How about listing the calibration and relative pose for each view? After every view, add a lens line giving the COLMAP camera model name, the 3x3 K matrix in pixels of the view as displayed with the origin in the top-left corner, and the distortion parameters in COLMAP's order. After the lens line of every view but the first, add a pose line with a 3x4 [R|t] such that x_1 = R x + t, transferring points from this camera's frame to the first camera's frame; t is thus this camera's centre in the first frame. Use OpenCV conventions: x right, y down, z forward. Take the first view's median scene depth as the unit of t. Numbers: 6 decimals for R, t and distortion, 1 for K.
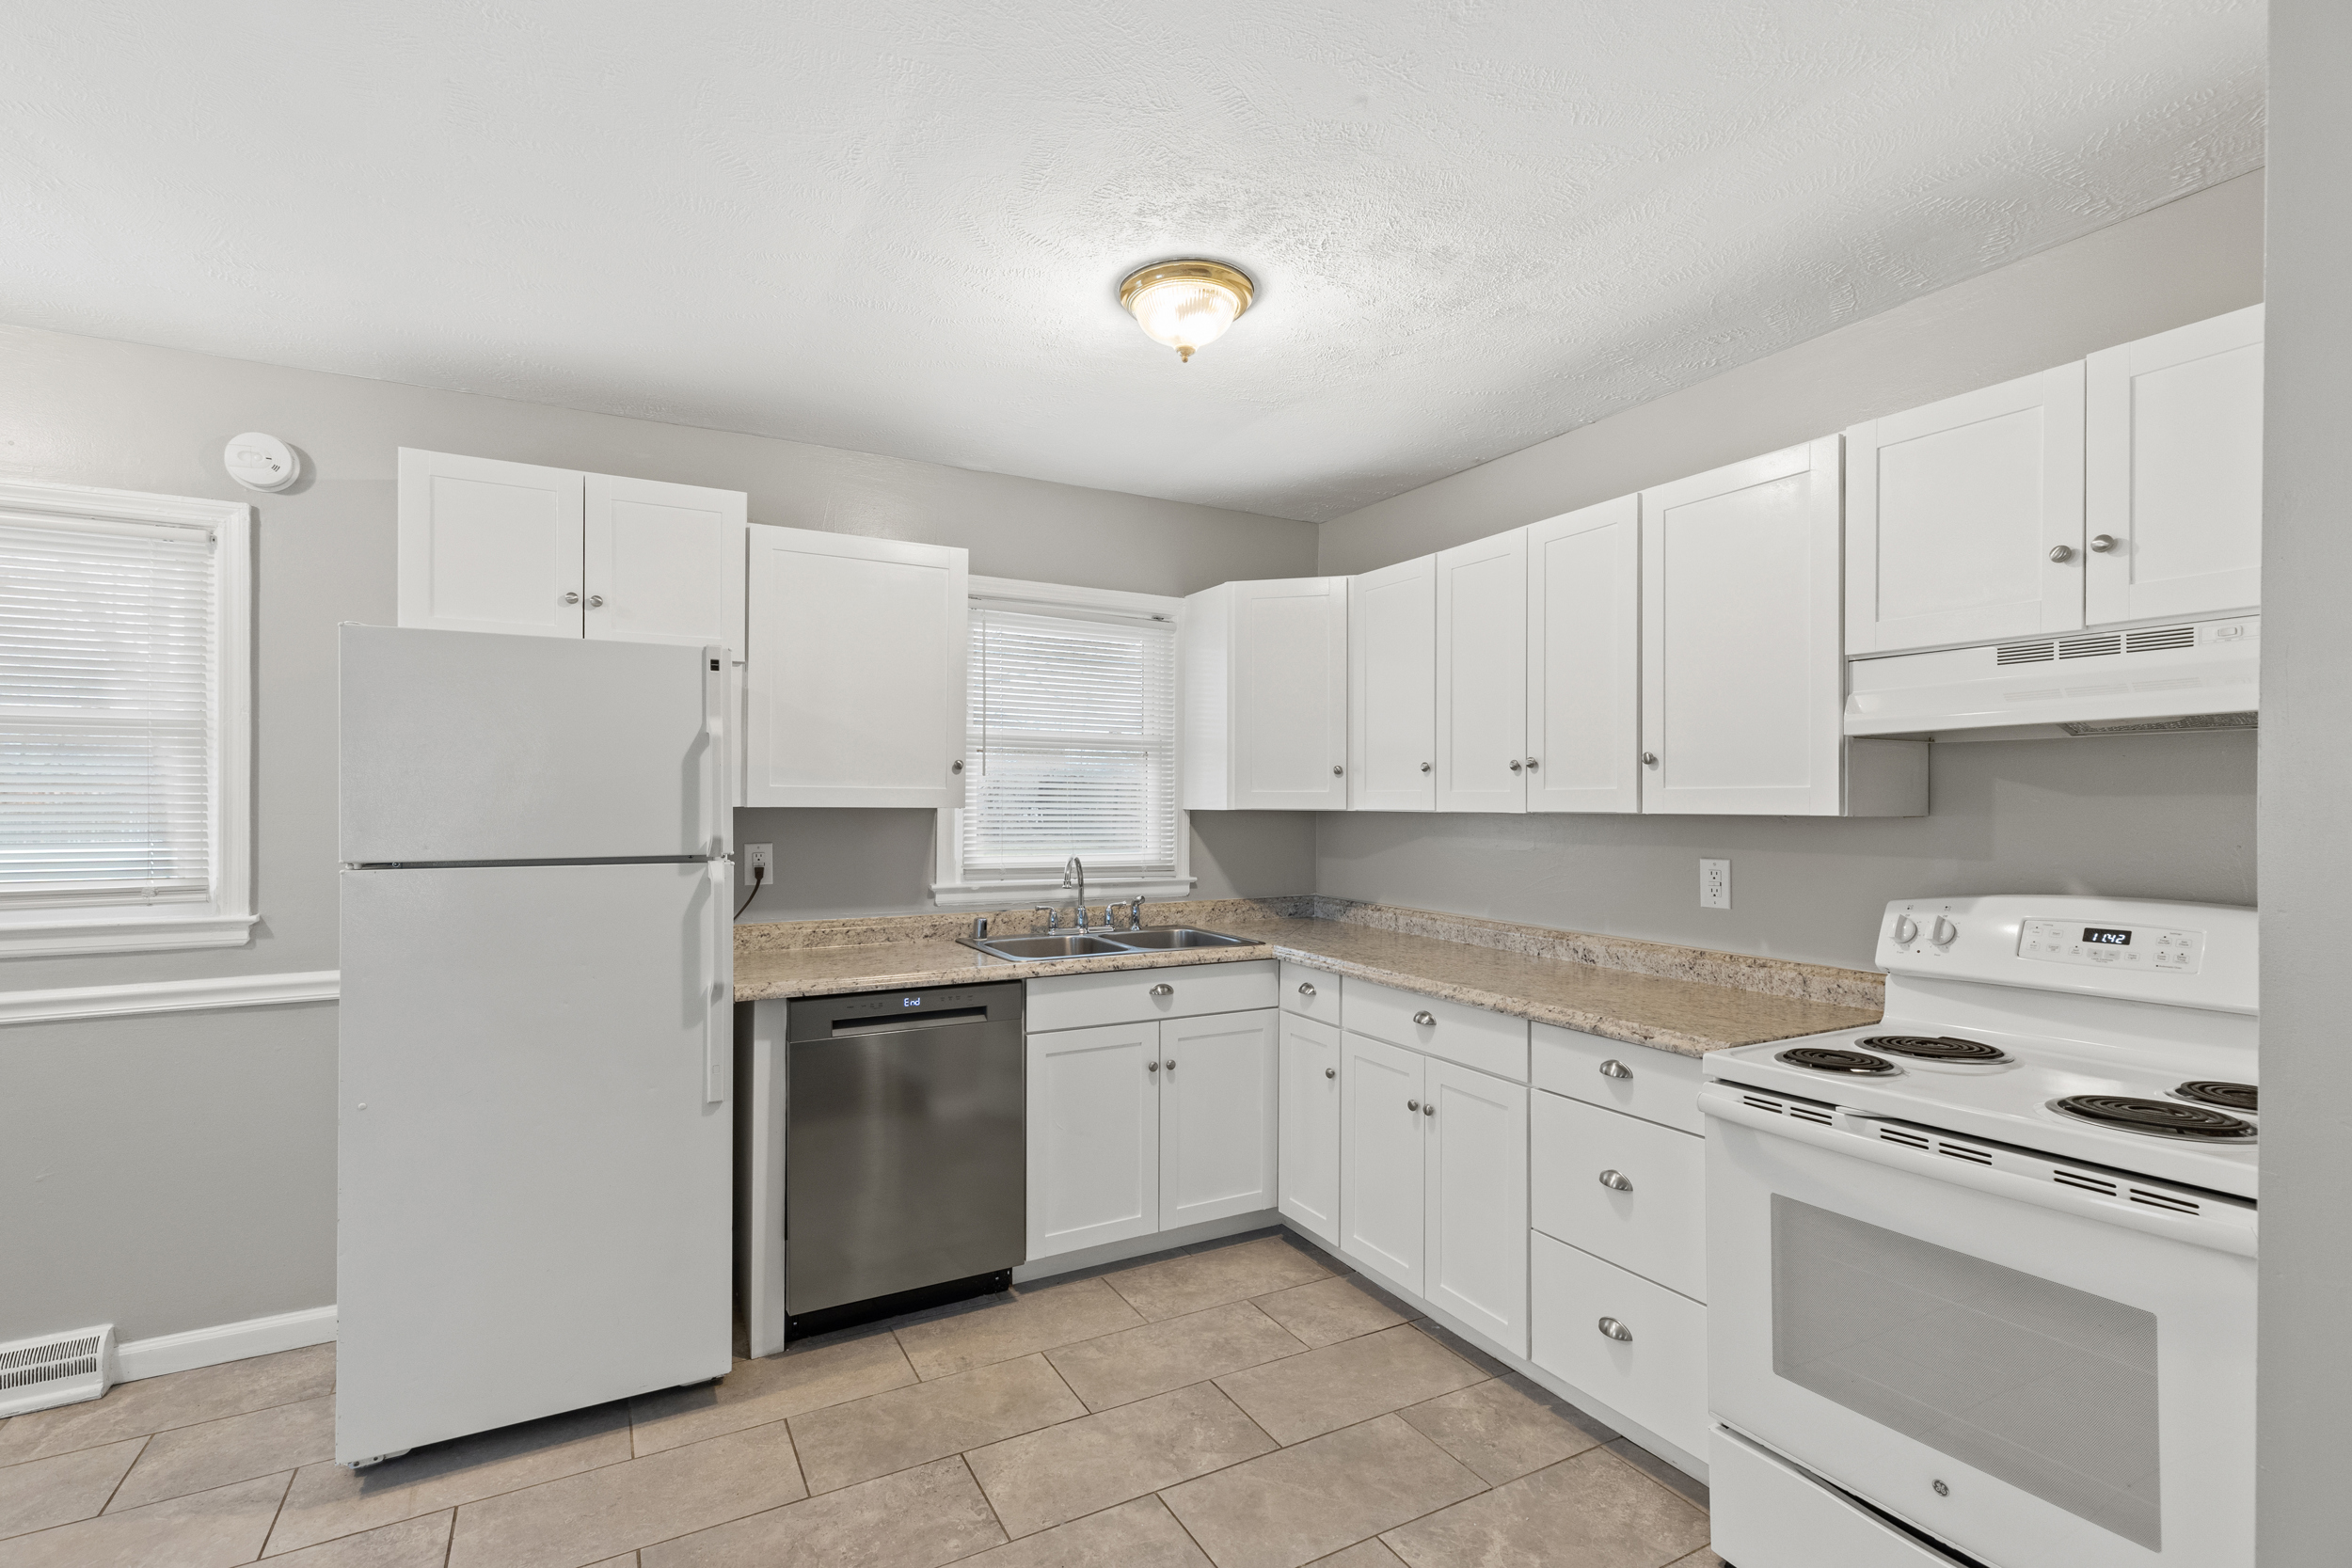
lens RADIAL K [[1053.1, 0, 1180.5], [0, 1053.1, 799.8], [0, 0, 1]] dist [-0.003284, 0.000524]
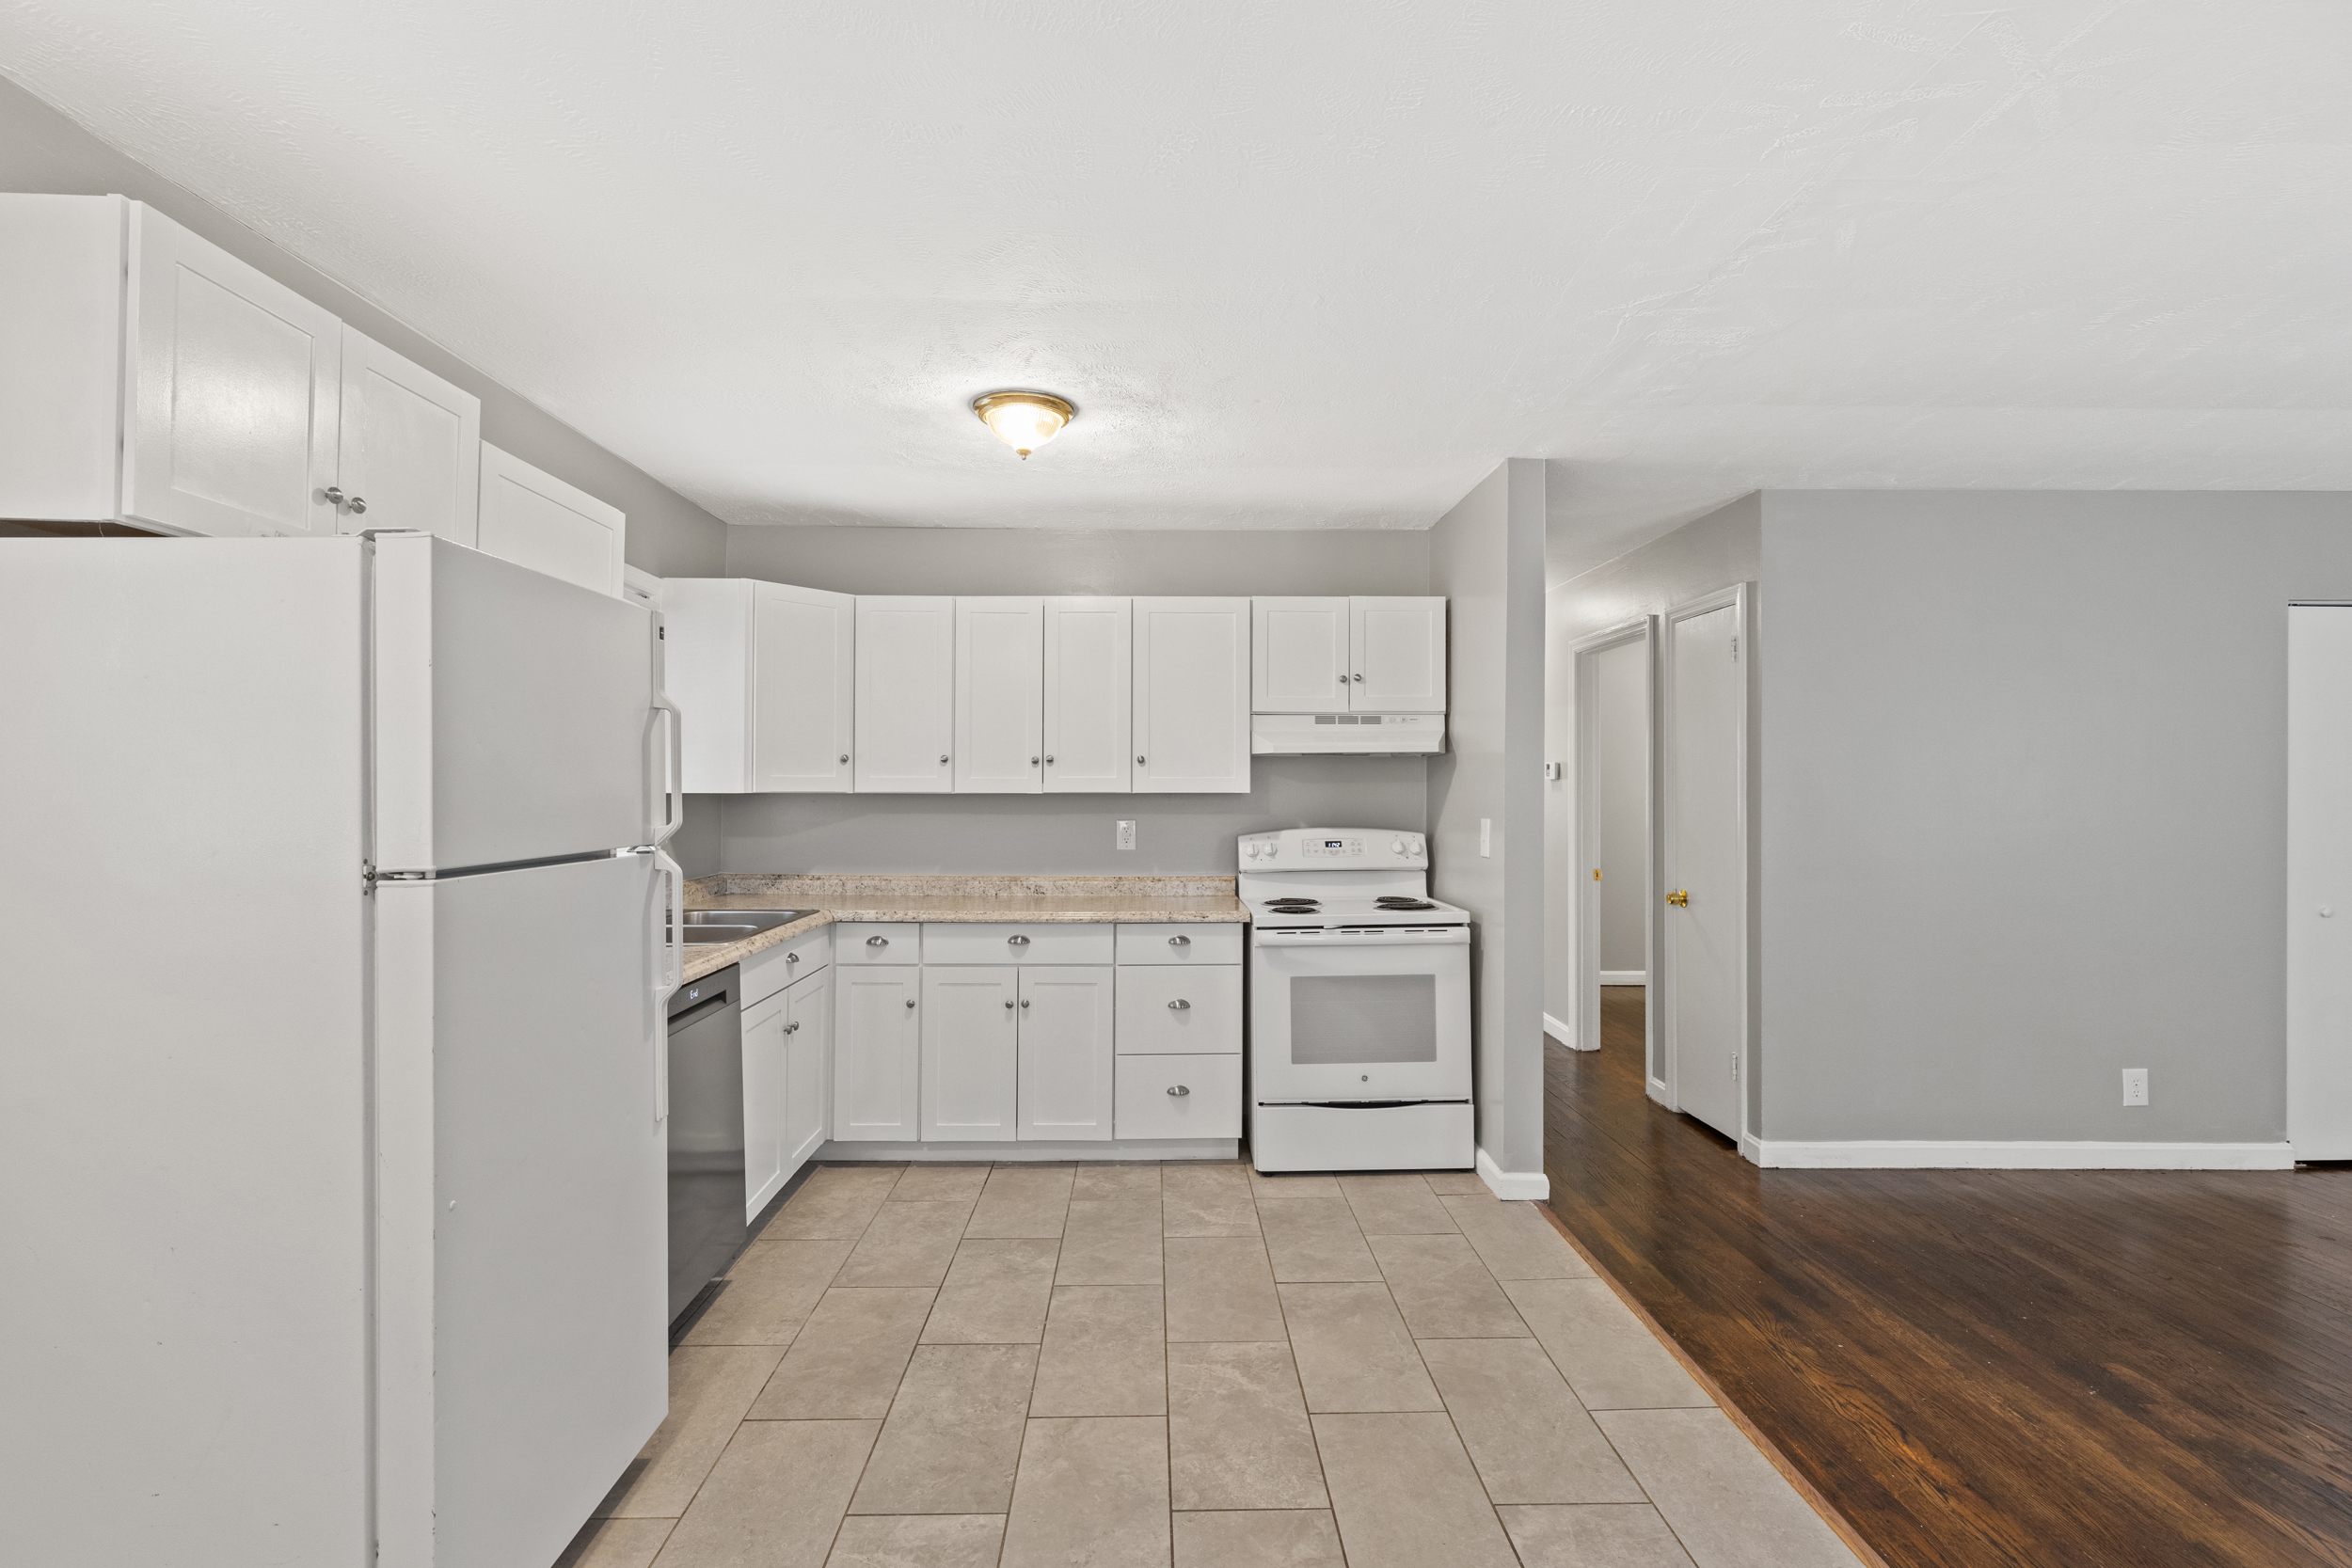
lens RADIAL K [[1053.1, 0, 1159.8], [0, 1053.1, 776.0], [0, 0, 1]] dist [-0.003284, 0.000524]
pose [[0.469128, 0.005979, 0.883110, -1.070803], [-0.003091, 0.999982, -0.005129, -0.005202], [-0.883125, -0.000323, 0.469138, 0.204475]]
